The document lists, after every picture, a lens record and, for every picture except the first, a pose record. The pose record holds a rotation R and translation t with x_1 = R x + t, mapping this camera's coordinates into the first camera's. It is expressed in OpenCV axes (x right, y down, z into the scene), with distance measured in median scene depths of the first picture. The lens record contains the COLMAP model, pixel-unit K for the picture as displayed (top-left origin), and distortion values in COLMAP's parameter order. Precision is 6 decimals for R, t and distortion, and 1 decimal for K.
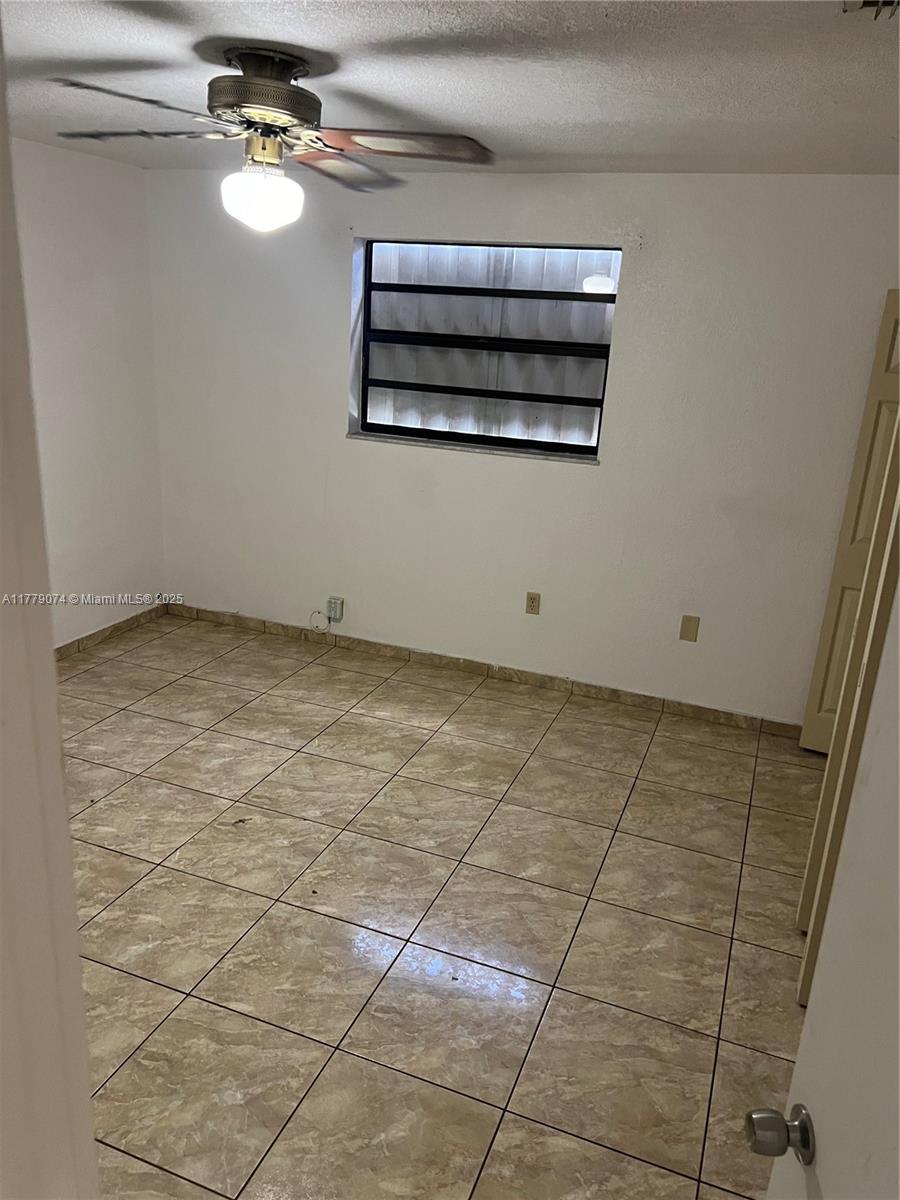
lens RADIAL K [[906.4, 0, 450.0], [0, 906.4, 600.0], [0, 0, 1]] dist [0.038882, -0.035806]
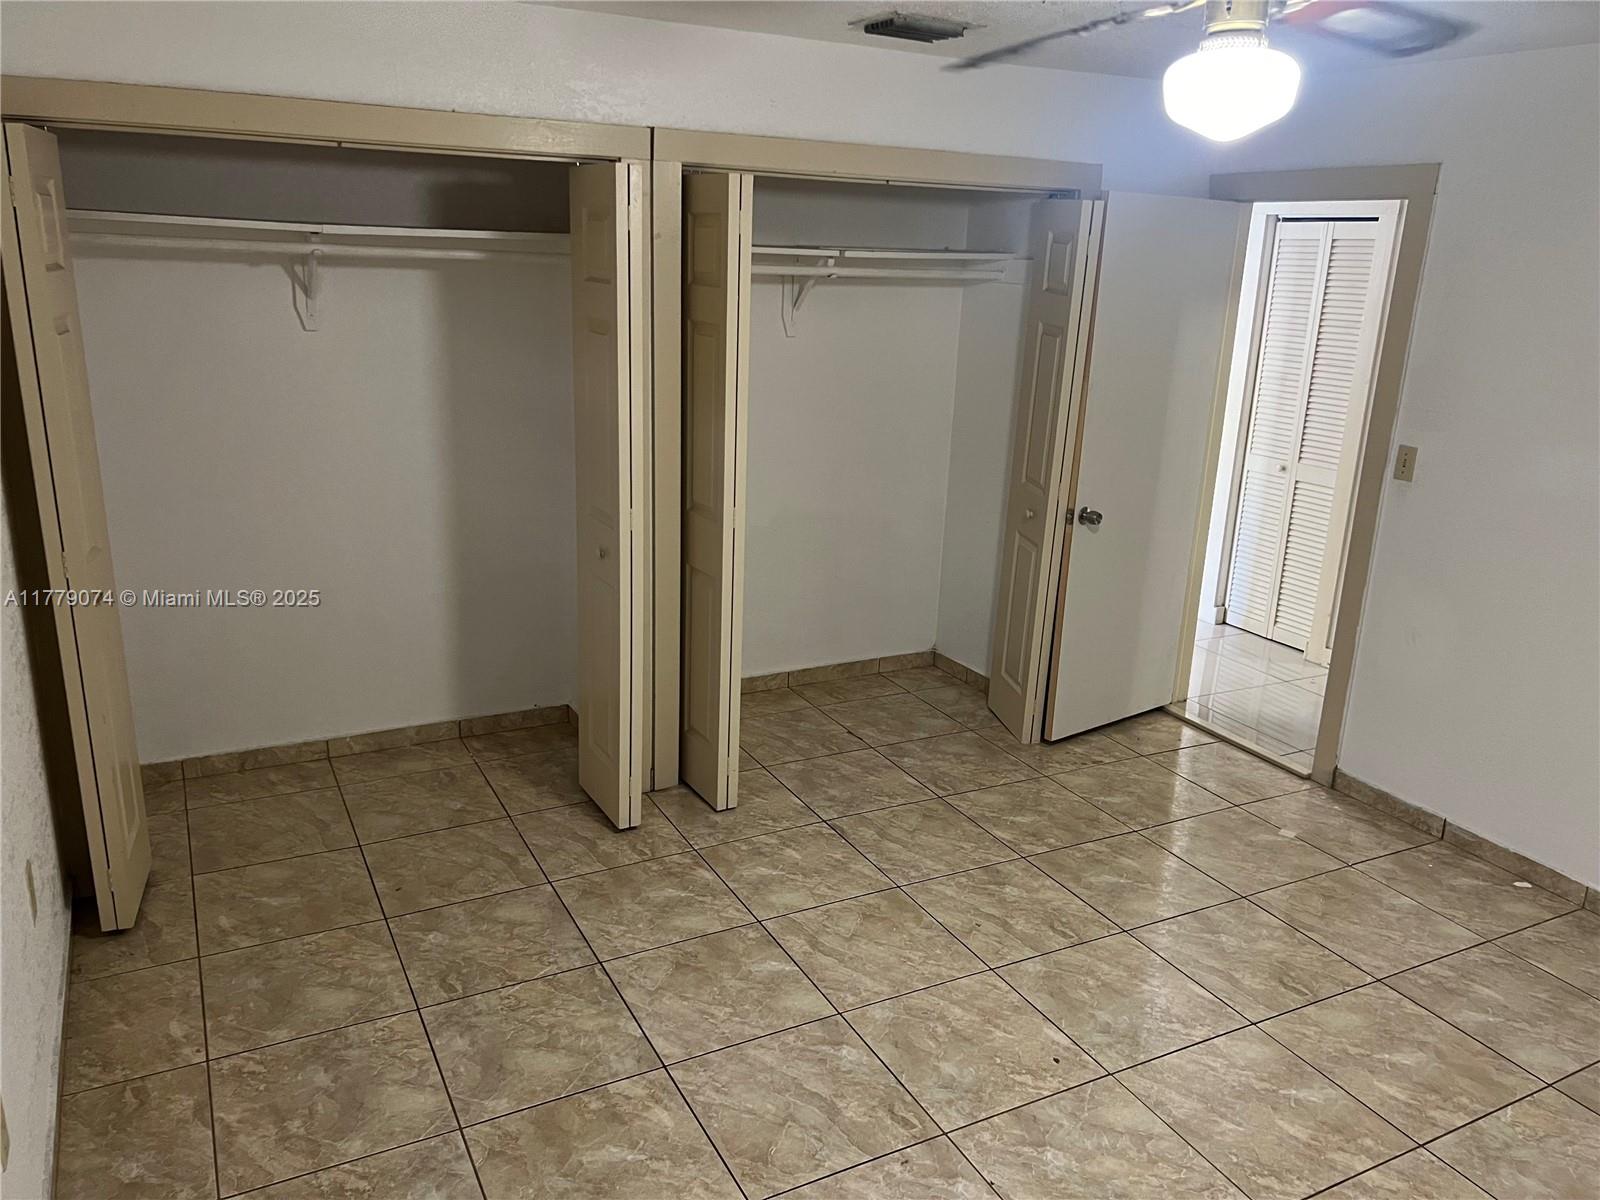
lens RADIAL K [[1208.5, 0, 800.0], [0, 1208.5, 600.0], [0, 0, 1]] dist [0.038882, -0.035806]
pose [[-0.748299, -0.264802, 0.608218, -0.481365], [0.127162, 0.842608, 0.523299, -0.506443], [-0.651059, 0.468927, -0.596850, 1.527345]]
